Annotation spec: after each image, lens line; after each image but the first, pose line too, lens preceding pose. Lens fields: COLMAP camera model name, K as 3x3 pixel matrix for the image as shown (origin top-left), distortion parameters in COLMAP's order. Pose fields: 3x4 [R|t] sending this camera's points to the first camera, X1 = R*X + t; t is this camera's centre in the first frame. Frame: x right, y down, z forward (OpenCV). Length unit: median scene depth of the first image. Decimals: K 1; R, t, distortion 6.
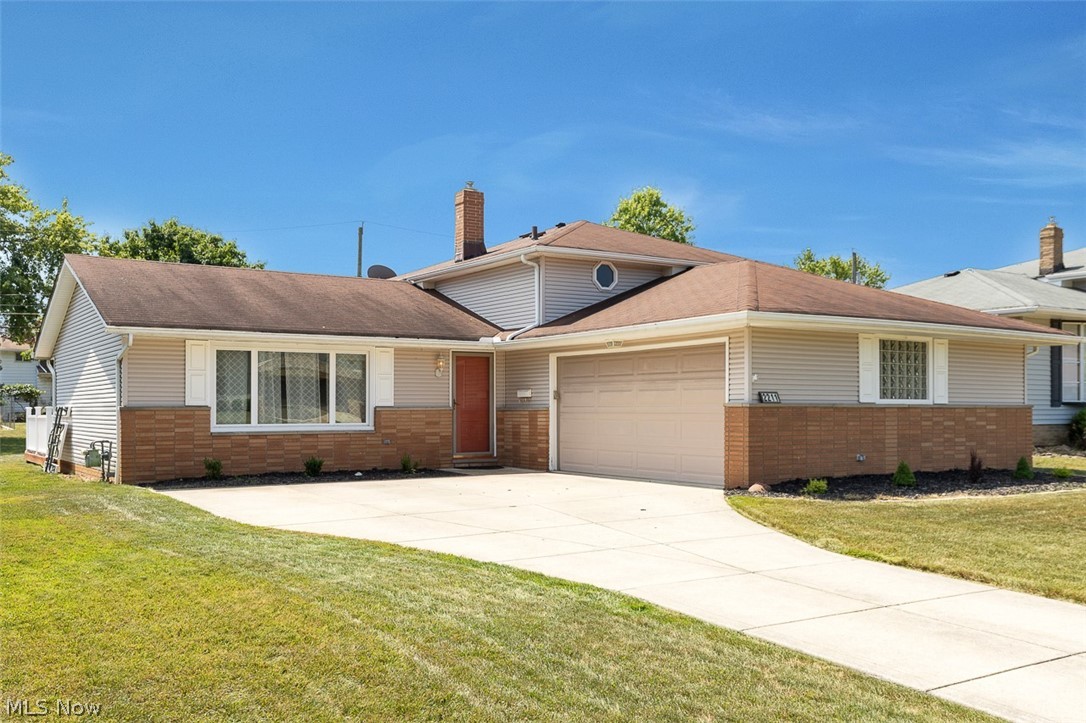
lens RADIAL K [[1000.1, 0, 540.2], [0, 1000.1, 364.4], [0, 0, 1]] dist [0.001236, 0.000000]
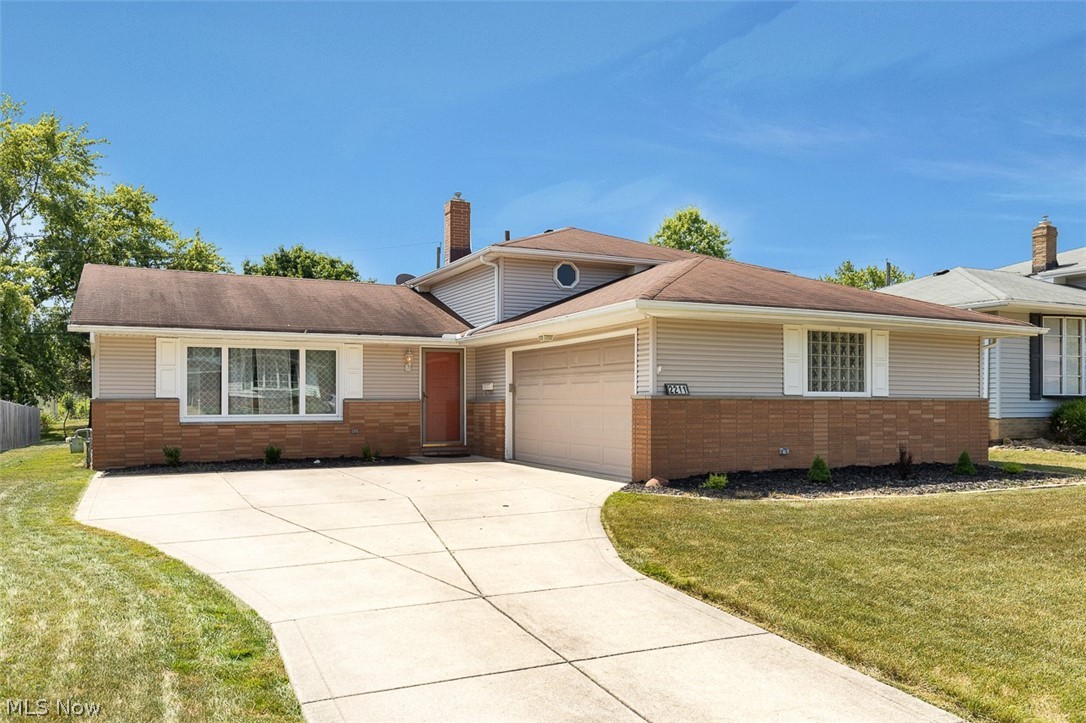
lens RADIAL K [[818.3, 0, 543.2], [0, 818.3, 367.1], [0, 0, 1]] dist [0.004544, -0.018288]
pose [[0.992142, -0.003896, -0.125058, 0.159089], [0.004147, 0.999990, 0.001743, 0.007293], [0.125050, -0.002248, 0.992148, 0.151398]]
